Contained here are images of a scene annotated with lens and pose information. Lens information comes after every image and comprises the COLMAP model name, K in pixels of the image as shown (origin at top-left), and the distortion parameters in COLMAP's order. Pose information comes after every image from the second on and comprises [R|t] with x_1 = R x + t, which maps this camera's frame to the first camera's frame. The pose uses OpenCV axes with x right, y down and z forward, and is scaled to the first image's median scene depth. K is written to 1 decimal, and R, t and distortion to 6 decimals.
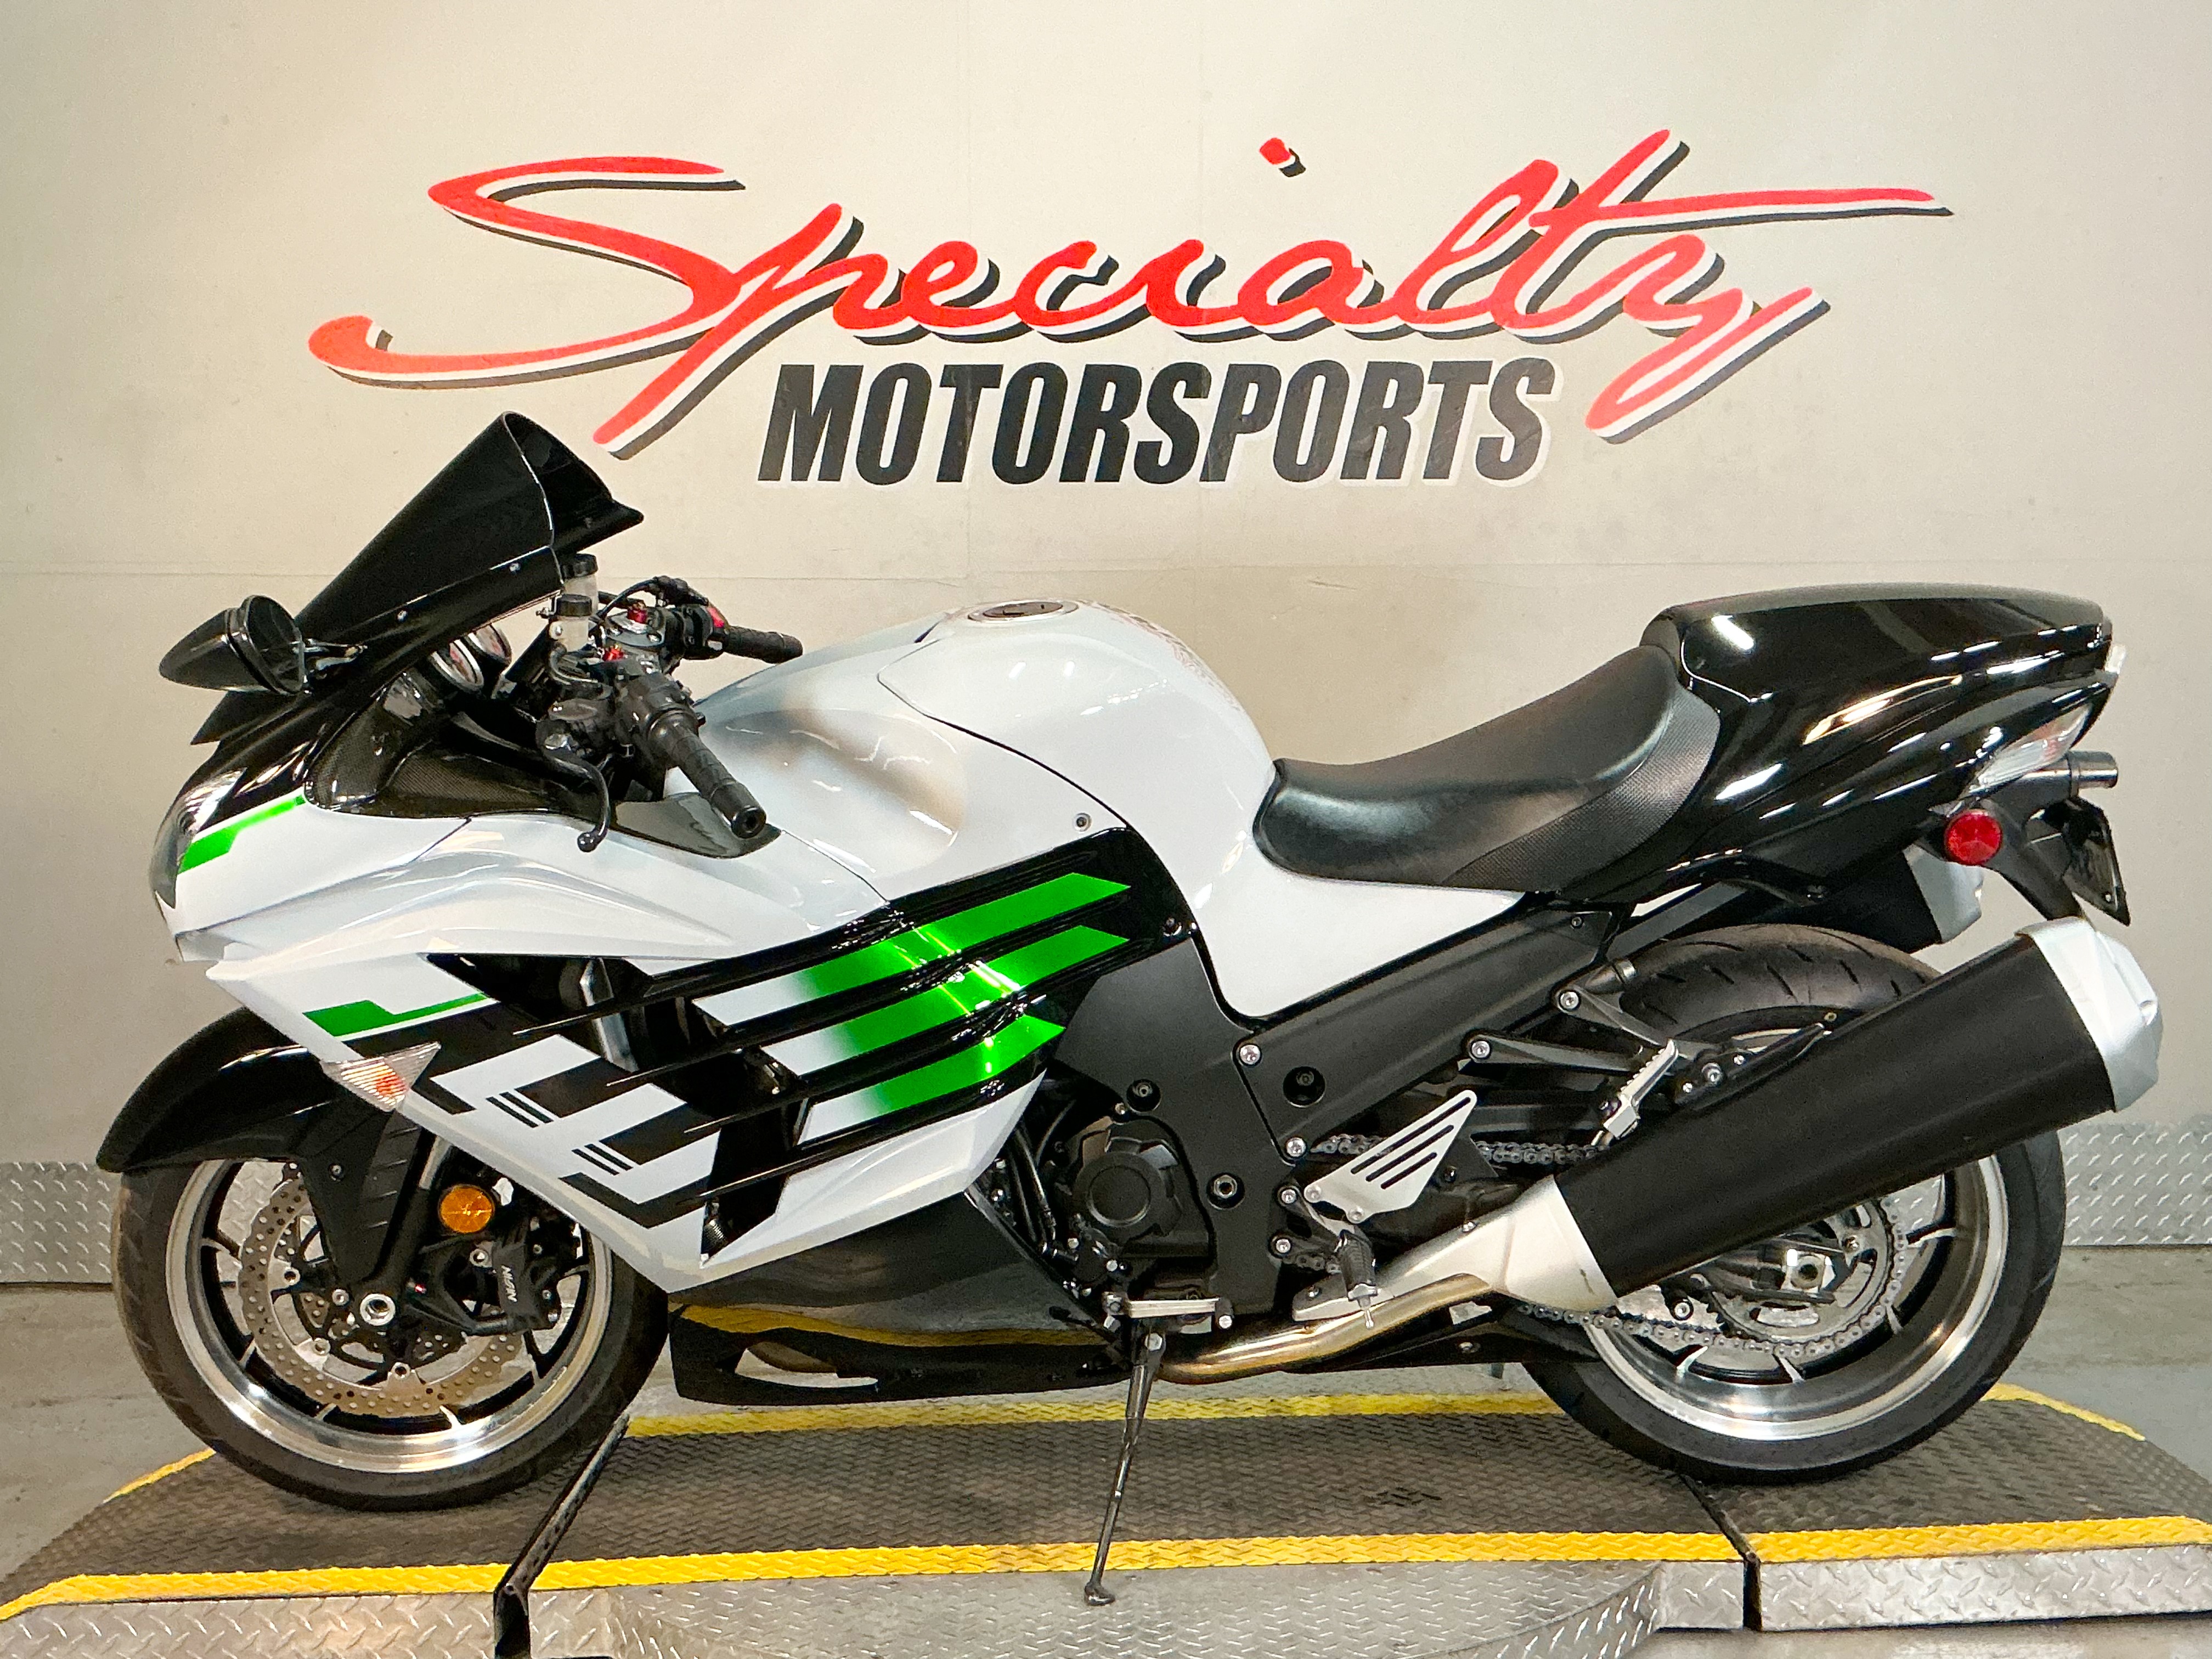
lens RADIAL K [[2598.6, 0, 1106.0], [0, 2598.6, 829.5], [0, 0, 1]] dist [0.152235, -0.320843]
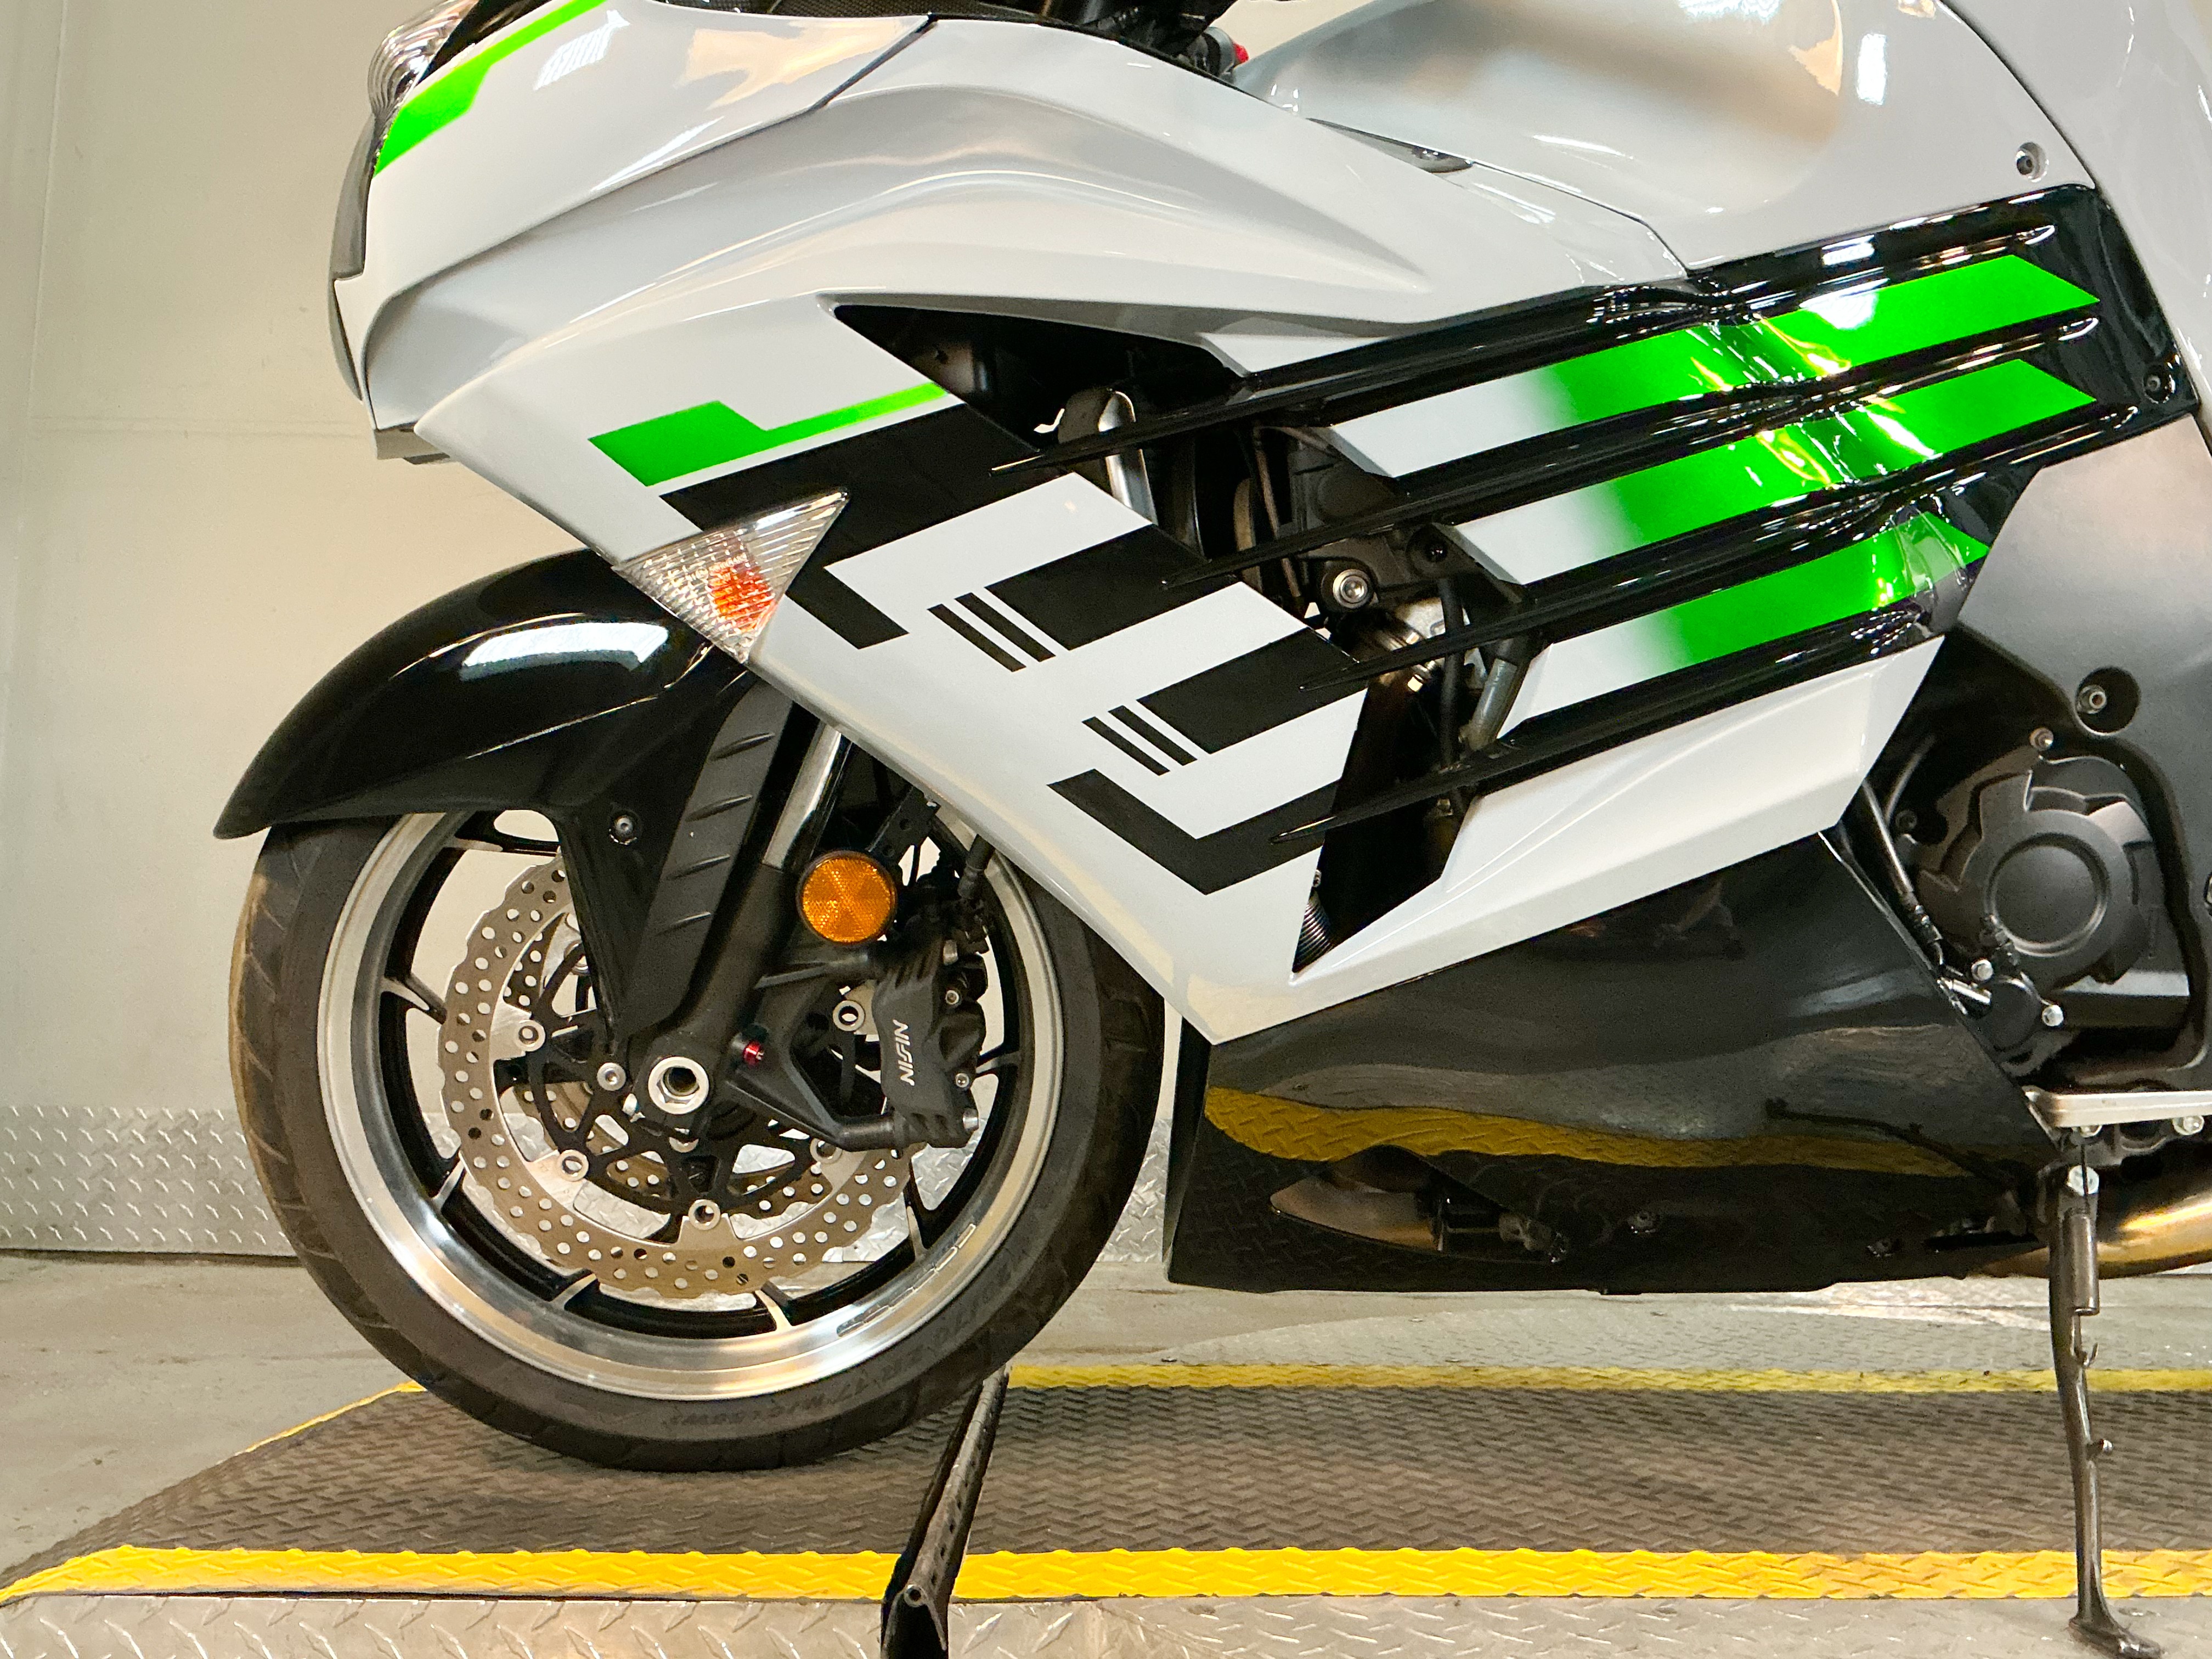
lens RADIAL K [[2018.2, 0, 1106.7], [0, 2018.2, 829.0], [0, 0, 1]] dist [0.160042, -0.361856]
pose [[0.999505, 0.024062, -0.020251, -0.174603], [-0.026348, 0.992249, -0.121439, 0.176782], [0.017171, 0.121912, 0.992392, 0.551203]]
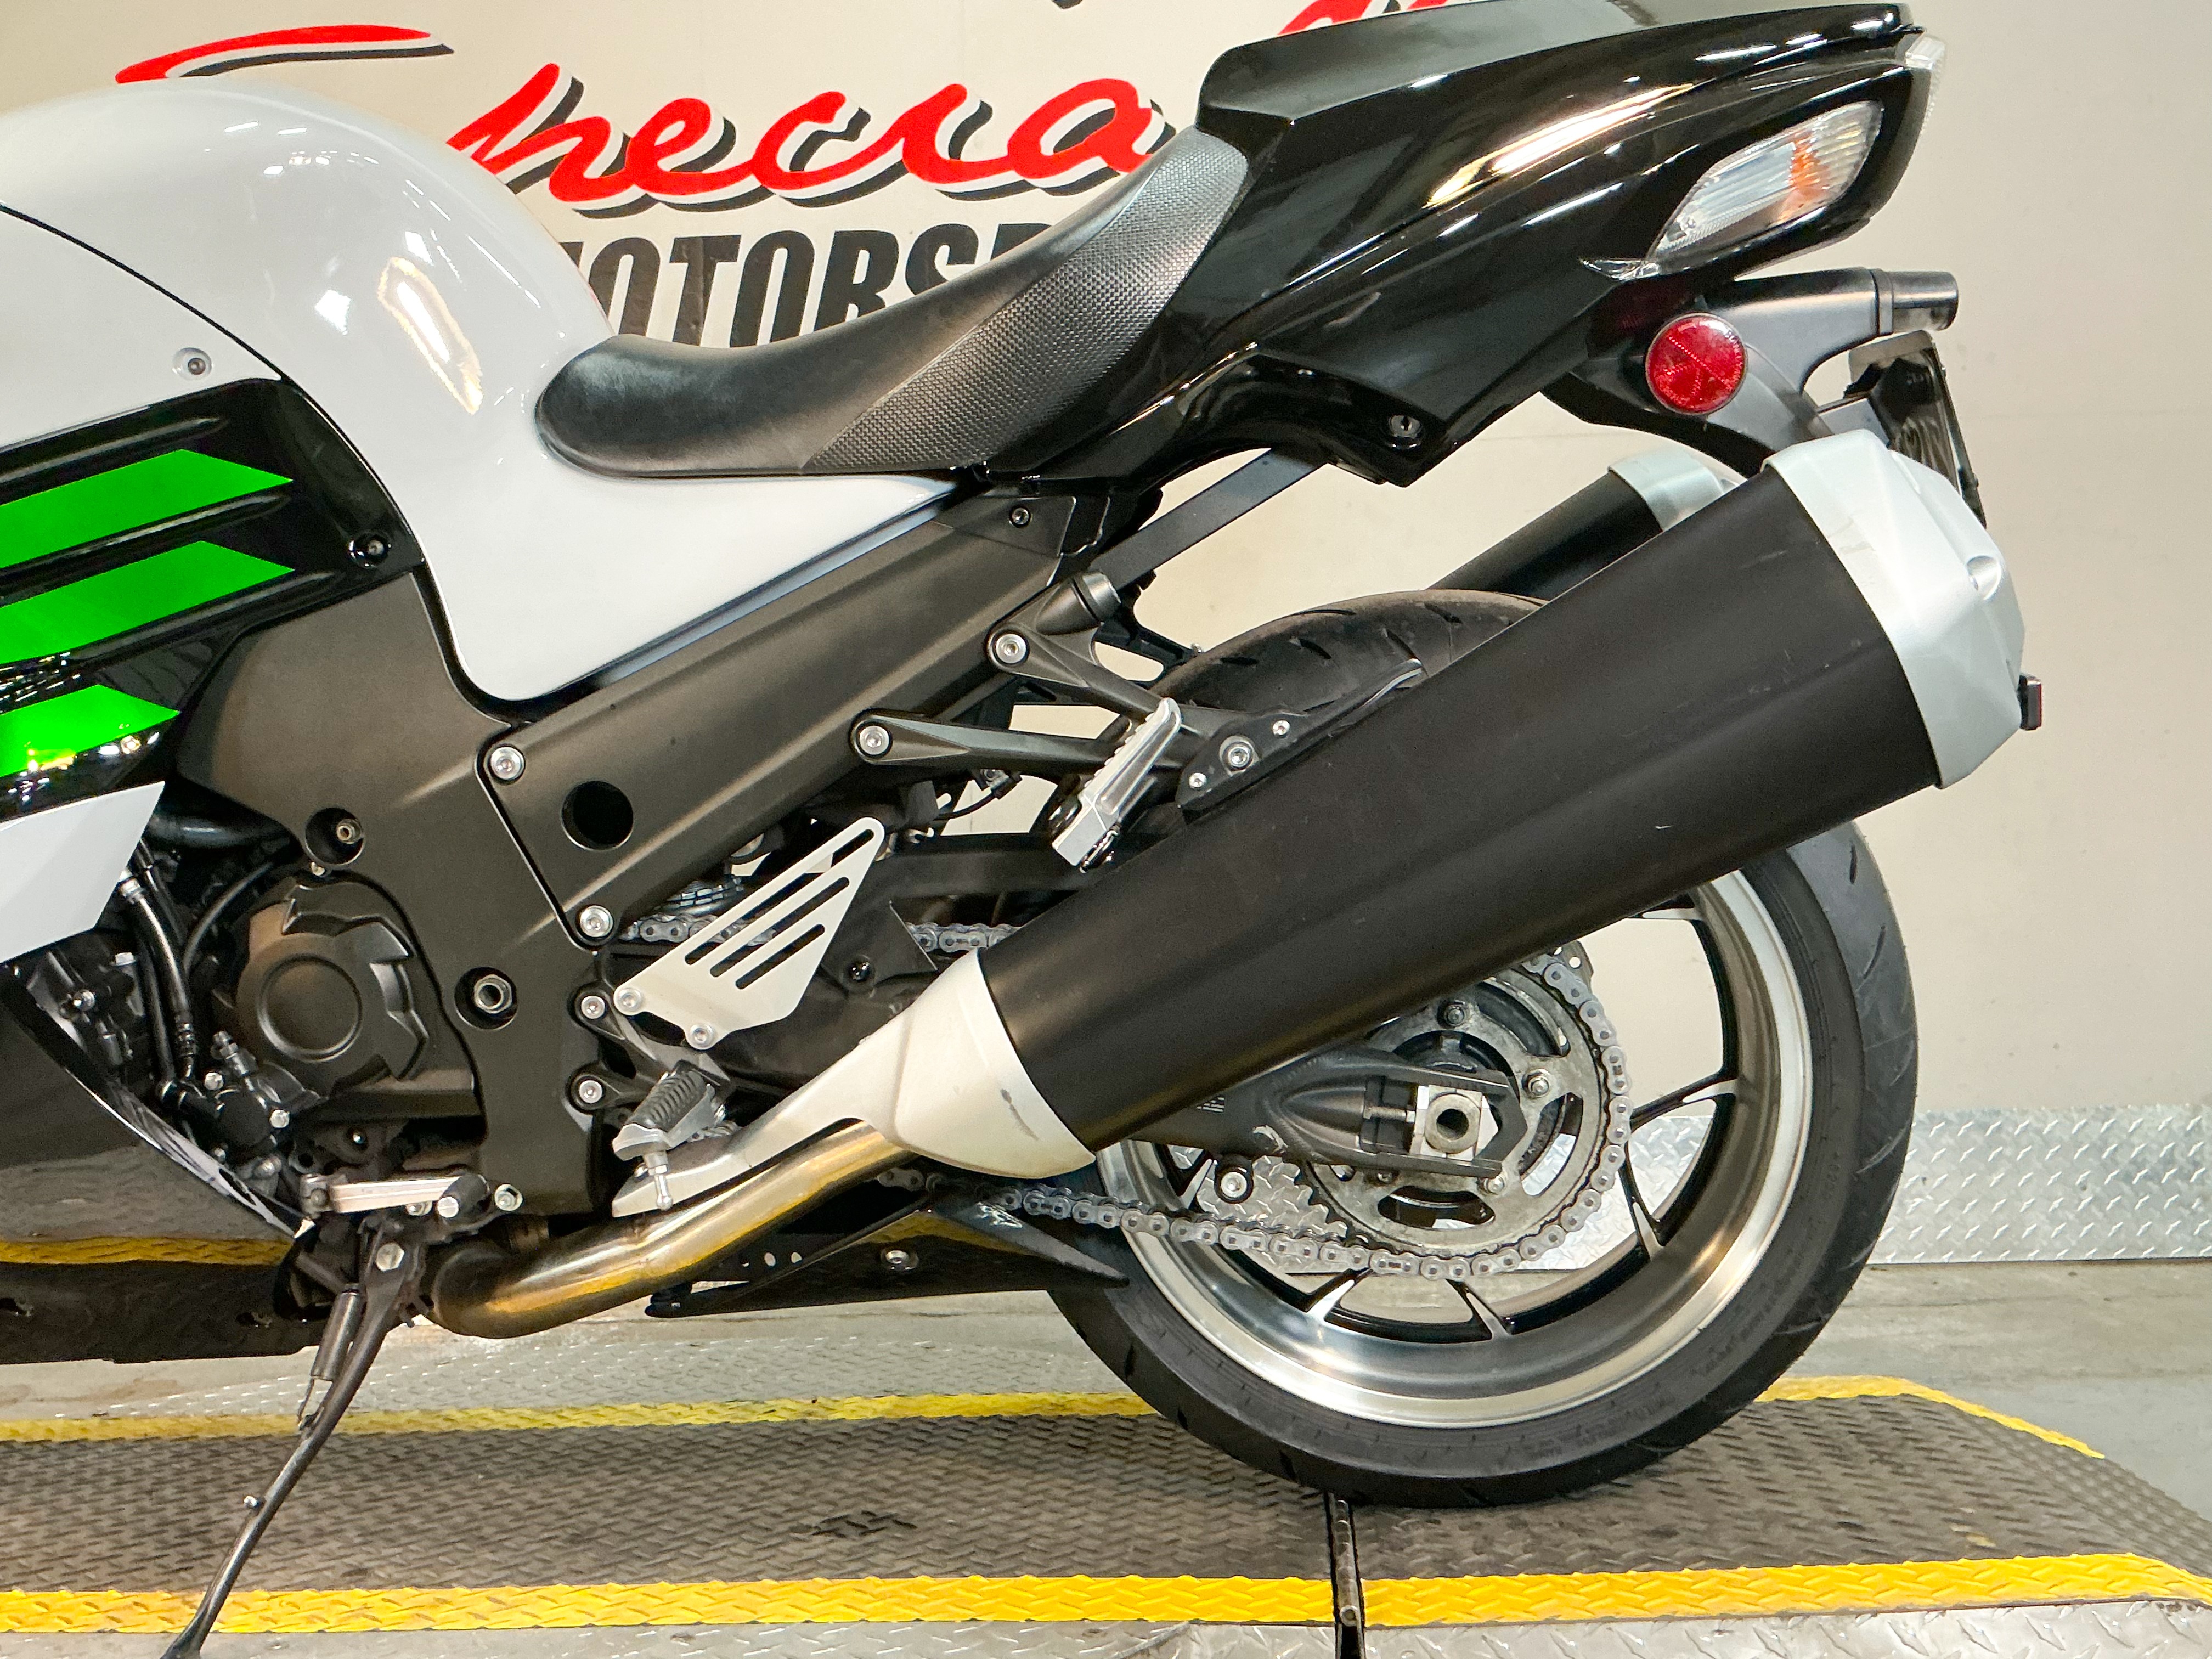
lens RADIAL K [[2175.3, 0, 1106.0], [0, 2175.3, 829.5], [0, 0, 1]] dist [0.184138, -0.434545]
pose [[0.996087, -0.018143, -0.086491, 0.226475], [0.009844, 0.995388, -0.095428, 0.144588], [0.087823, 0.094203, 0.991672, 0.481622]]
